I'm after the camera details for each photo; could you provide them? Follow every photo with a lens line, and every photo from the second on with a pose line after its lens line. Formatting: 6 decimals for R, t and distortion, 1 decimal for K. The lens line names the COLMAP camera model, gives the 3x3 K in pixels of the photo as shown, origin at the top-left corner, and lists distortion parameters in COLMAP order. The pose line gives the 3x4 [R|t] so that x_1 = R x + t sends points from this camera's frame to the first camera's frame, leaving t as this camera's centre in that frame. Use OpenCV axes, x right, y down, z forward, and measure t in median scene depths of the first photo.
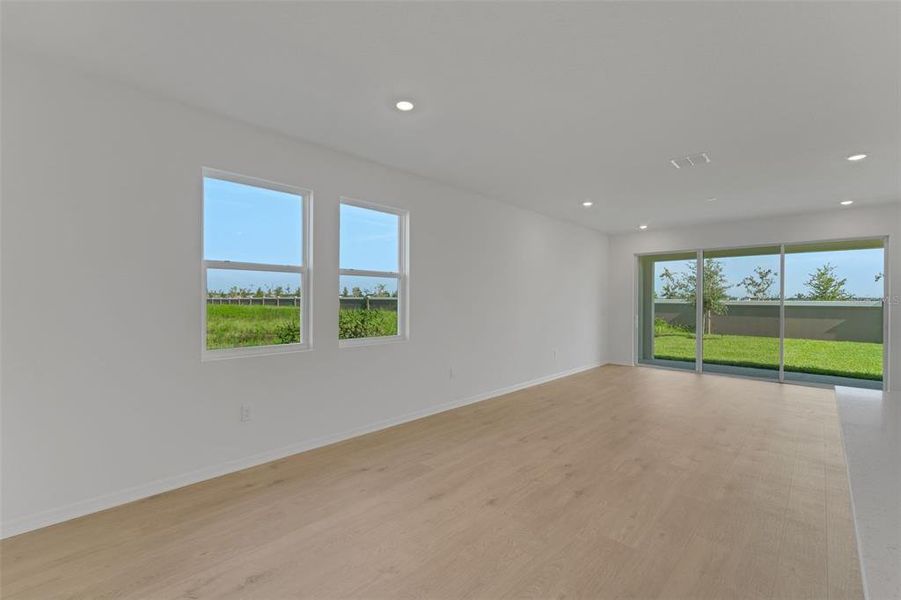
lens RADIAL K [[378.4, 0, 446.4], [0, 378.4, 299.2], [0, 0, 1]] dist [-0.002091, -0.000895]
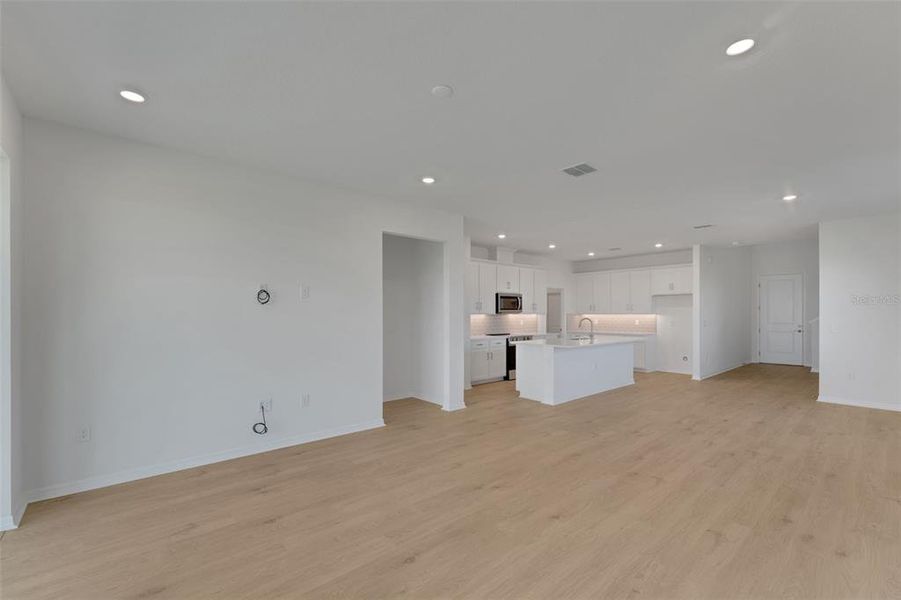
lens RADIAL K [[378.4, 0, 451.2], [0, 378.4, 319.9], [0, 0, 1]] dist [-0.002091, -0.000895]
pose [[-0.997129, -0.005322, 0.075533, 0.334746], [-0.004063, 0.999850, 0.016809, 0.001305], [-0.075611, 0.016454, -0.997002, 0.740165]]
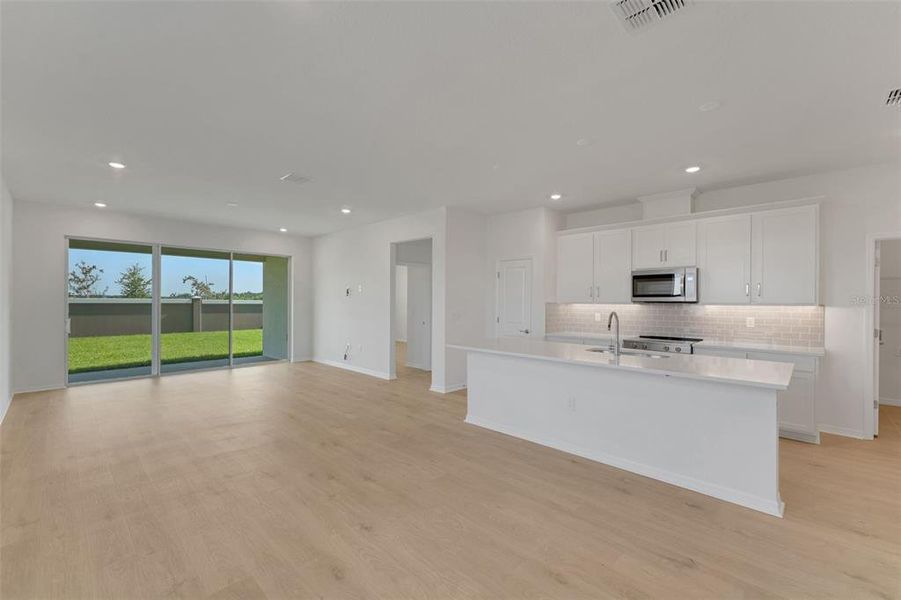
lens RADIAL K [[378.4, 0, 449.3], [0, 378.4, 299.4], [0, 0, 1]] dist [-0.002091, -0.000895]
pose [[-0.013167, -0.001536, 0.999912, -0.192733], [-0.007770, 0.999969, 0.001434, -0.001987], [-0.999883, -0.007750, -0.013179, 0.202352]]
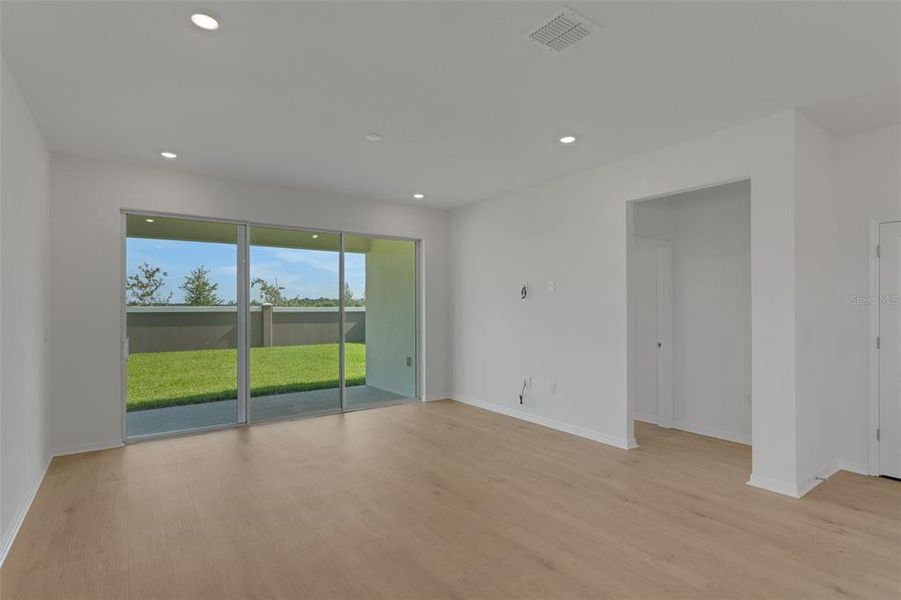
lens RADIAL K [[456.1, 0, 449.8], [0, 456.1, 302.8], [0, 0, 1]] dist [-0.000126, -0.000687]
pose [[0.170115, 0.002215, 0.985422, 0.002212], [0.001782, 0.999995, -0.002555, -0.000009], [-0.985423, 0.002190, 0.170110, 0.385458]]
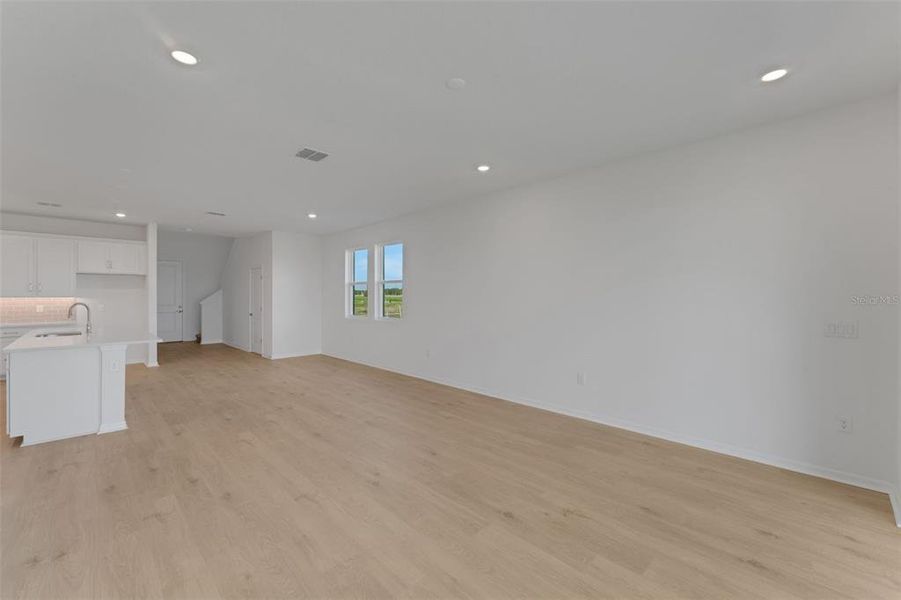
lens RADIAL K [[378.4, 0, 446.4], [0, 378.4, 292.1], [0, 0, 1]] dist [-0.002091, -0.000895]
pose [[-0.024470, -0.014273, -0.999599, 0.602410], [0.002727, 0.999893, -0.014344, 0.003681], [0.999697, -0.003077, -0.024428, 0.509067]]
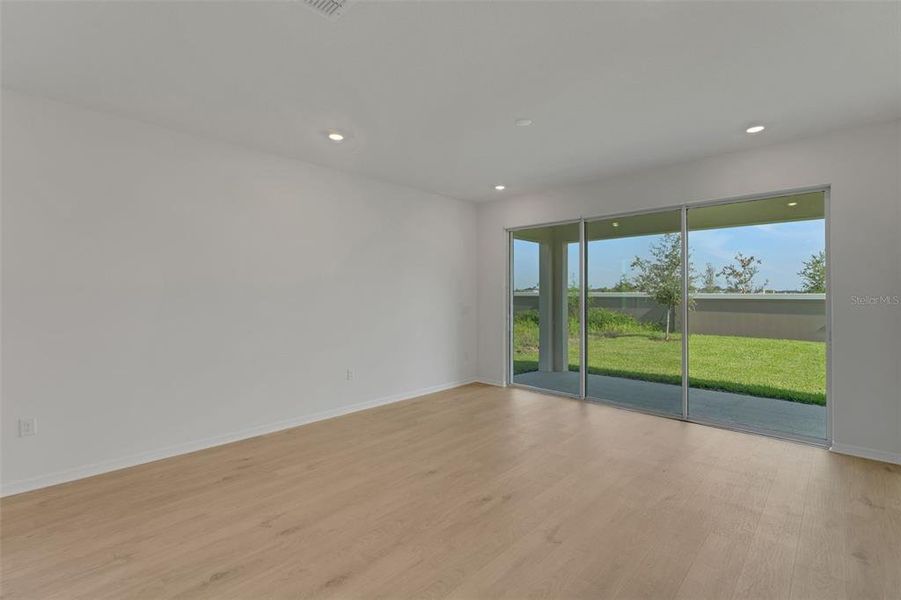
lens RADIAL K [[405.1, 0, 449.6], [0, 405.1, 283.9], [0, 0, 1]] dist [0.005550, 0.000251]
pose [[0.999886, -0.004533, 0.014380, 0.294298], [0.004860, 0.999728, -0.022795, 0.000586], [-0.014272, 0.022863, 0.999637, 0.183744]]
